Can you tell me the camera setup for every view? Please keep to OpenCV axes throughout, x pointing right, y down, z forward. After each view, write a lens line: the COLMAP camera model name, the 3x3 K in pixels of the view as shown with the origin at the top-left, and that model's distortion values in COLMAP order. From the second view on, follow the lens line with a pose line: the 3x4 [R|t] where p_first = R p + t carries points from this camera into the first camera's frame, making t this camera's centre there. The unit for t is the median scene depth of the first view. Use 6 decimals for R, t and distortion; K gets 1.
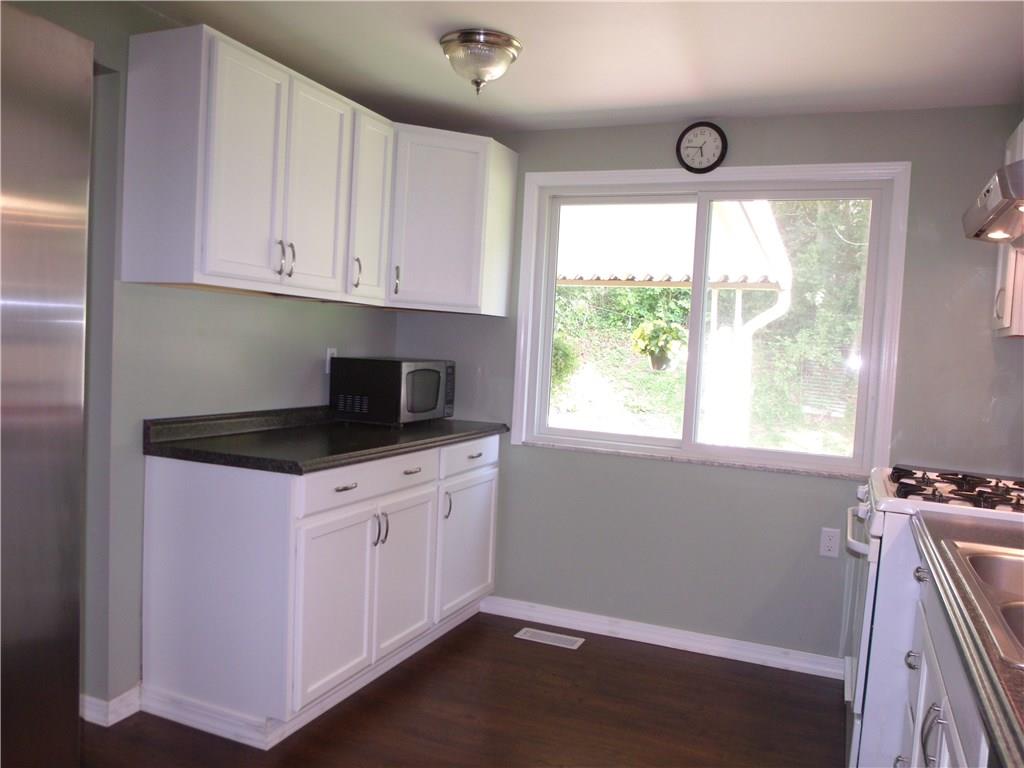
lens RADIAL K [[805.0, 0, 512.6], [0, 805.0, 383.9], [0, 0, 1]] dist [-0.026036, 0.007219]
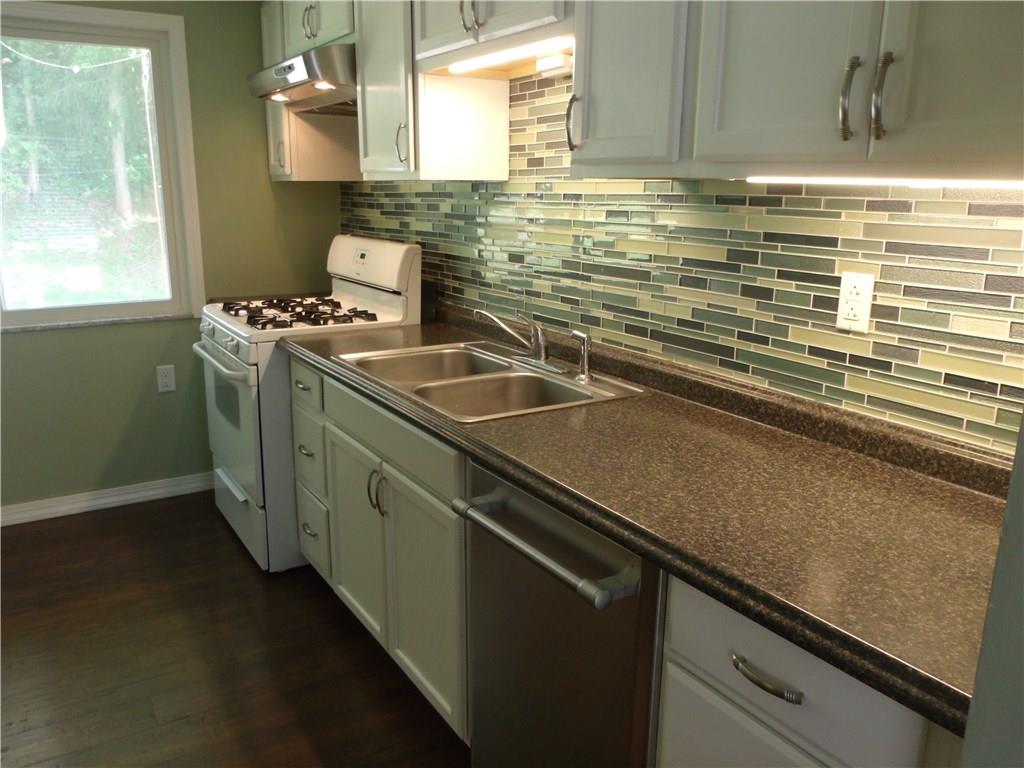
lens RADIAL K [[805.0, 0, 512.0], [0, 805.0, 385.2], [0, 0, 1]] dist [-0.026036, 0.007219]
pose [[0.573551, -0.246065, 0.781340, -0.195110], [0.062844, 0.964225, 0.257529, -0.046317], [-0.816756, -0.098604, 0.568496, -0.014694]]
